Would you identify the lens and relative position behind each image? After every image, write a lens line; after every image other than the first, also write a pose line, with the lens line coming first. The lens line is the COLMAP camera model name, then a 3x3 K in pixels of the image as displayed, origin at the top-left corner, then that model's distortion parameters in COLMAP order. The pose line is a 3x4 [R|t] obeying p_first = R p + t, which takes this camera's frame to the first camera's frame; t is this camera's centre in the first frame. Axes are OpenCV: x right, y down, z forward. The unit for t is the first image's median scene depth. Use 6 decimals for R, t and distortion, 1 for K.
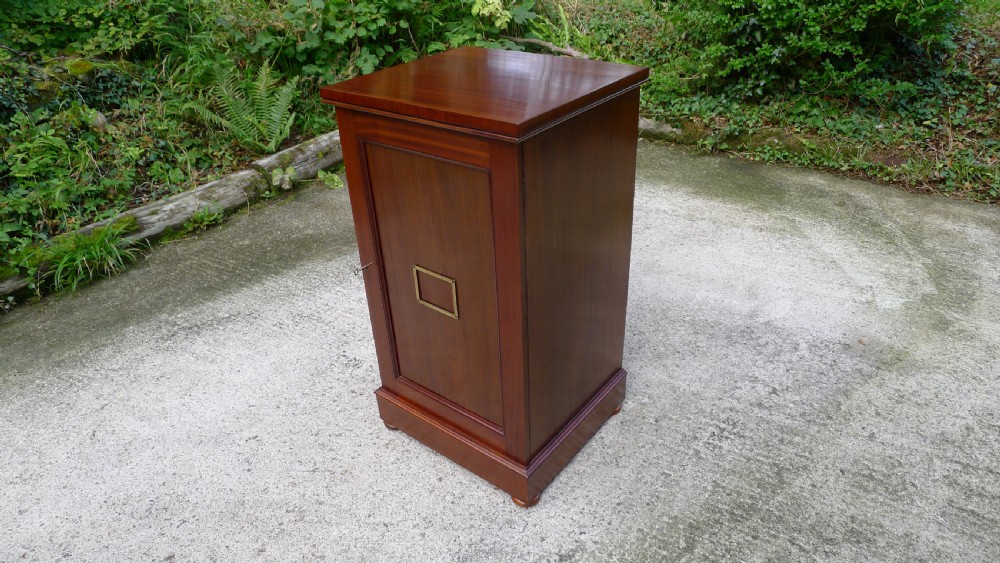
lens RADIAL K [[652.3, 0, 488.8], [0, 652.3, 280.5], [0, 0, 1]] dist [-0.059750, 0.018264]
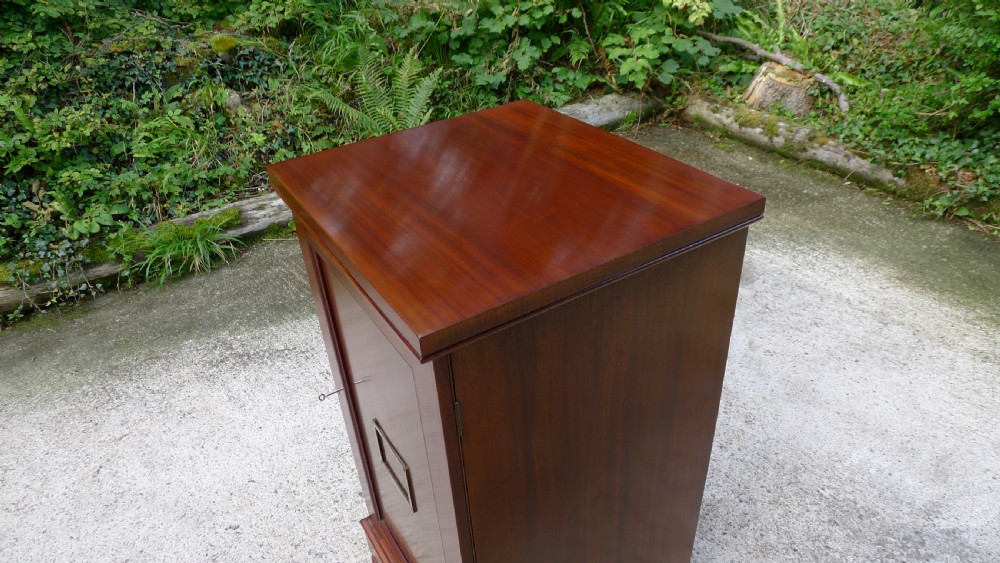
lens RADIAL K [[652.3, 0, 497.2], [0, 652.3, 280.0], [0, 0, 1]] dist [-0.059750, 0.018264]
pose [[0.945195, 0.170232, -0.278618, 0.089352], [-0.155836, 0.985067, 0.073199, -0.119604], [0.286918, -0.025769, 0.957609, 0.175783]]
